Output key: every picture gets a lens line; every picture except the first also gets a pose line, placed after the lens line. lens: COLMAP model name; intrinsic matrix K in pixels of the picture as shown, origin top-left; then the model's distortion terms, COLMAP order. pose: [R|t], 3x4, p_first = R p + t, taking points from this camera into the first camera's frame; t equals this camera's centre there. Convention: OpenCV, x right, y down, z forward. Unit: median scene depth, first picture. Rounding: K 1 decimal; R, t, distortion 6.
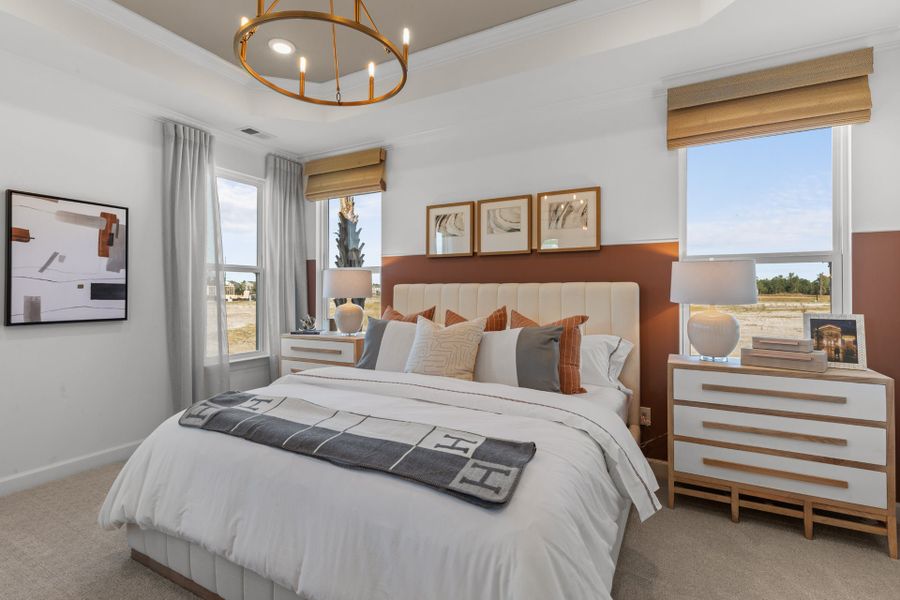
lens RADIAL K [[419.2, 0, 450.8], [0, 419.2, 291.1], [0, 0, 1]] dist [-0.000221, -0.000376]
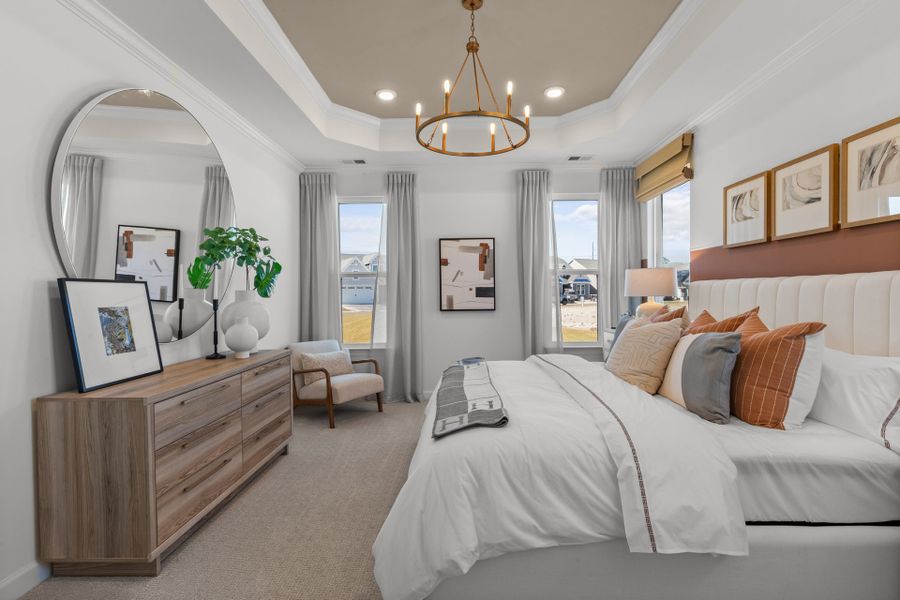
lens RADIAL K [[417.9, 0, 450.0], [0, 417.9, 304.6], [0, 0, 1]] dist [-0.000926, -0.000905]
pose [[0.464790, 0.018255, -0.885233, 0.495443], [0.015420, 0.999469, 0.028707, 0.000560], [0.885287, -0.026994, 0.464261, 0.128375]]
